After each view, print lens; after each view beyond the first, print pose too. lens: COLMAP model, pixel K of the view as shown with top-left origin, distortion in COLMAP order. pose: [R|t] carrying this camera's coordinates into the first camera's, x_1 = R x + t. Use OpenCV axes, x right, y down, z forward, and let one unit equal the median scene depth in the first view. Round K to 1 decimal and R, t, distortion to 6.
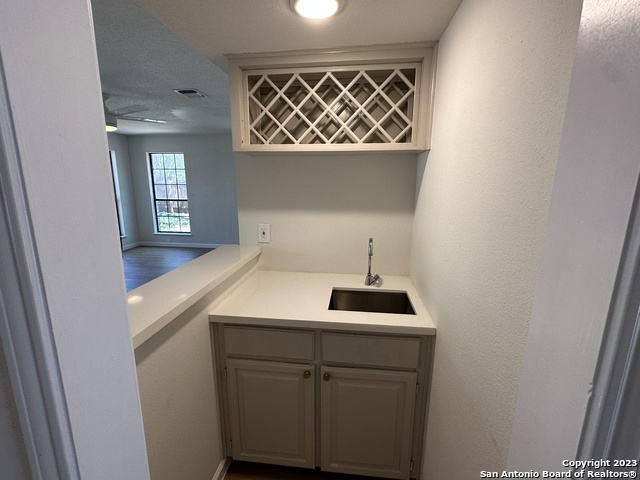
lens RADIAL K [[293.6, 0, 322.0], [0, 293.6, 241.8], [0, 0, 1]] dist [-0.002116, 0.001308]
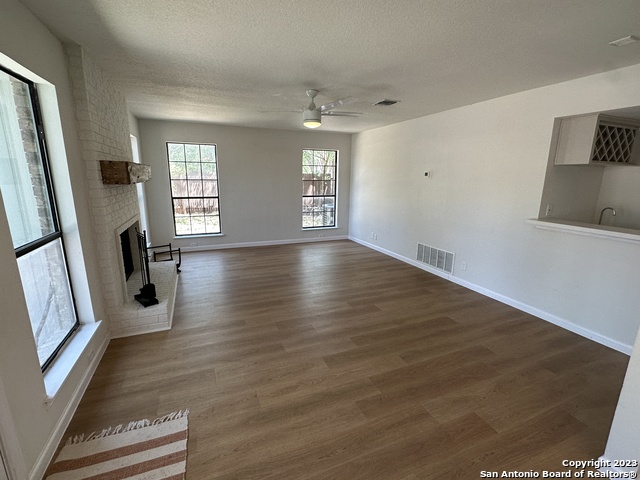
lens RADIAL K [[293.6, 0, 317.5], [0, 293.6, 241.2], [0, 0, 1]] dist [-0.002116, 0.001308]
pose [[0.864762, -0.104266, 0.491239, -0.638214], [0.095068, 0.994510, 0.043731, -0.017114], [-0.493101, 0.008884, 0.869926, 0.065644]]
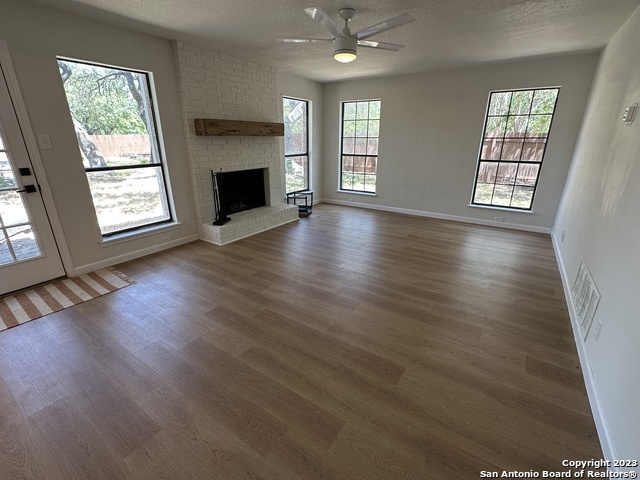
lens RADIAL K [[293.6, 0, 319.3], [0, 293.6, 237.1], [0, 0, 1]] dist [-0.002116, 0.001308]
pose [[0.893966, 0.140627, -0.425499, -0.200035], [-0.090299, 0.986539, 0.136334, -0.004878], [0.438943, -0.083456, 0.894631, 0.110544]]
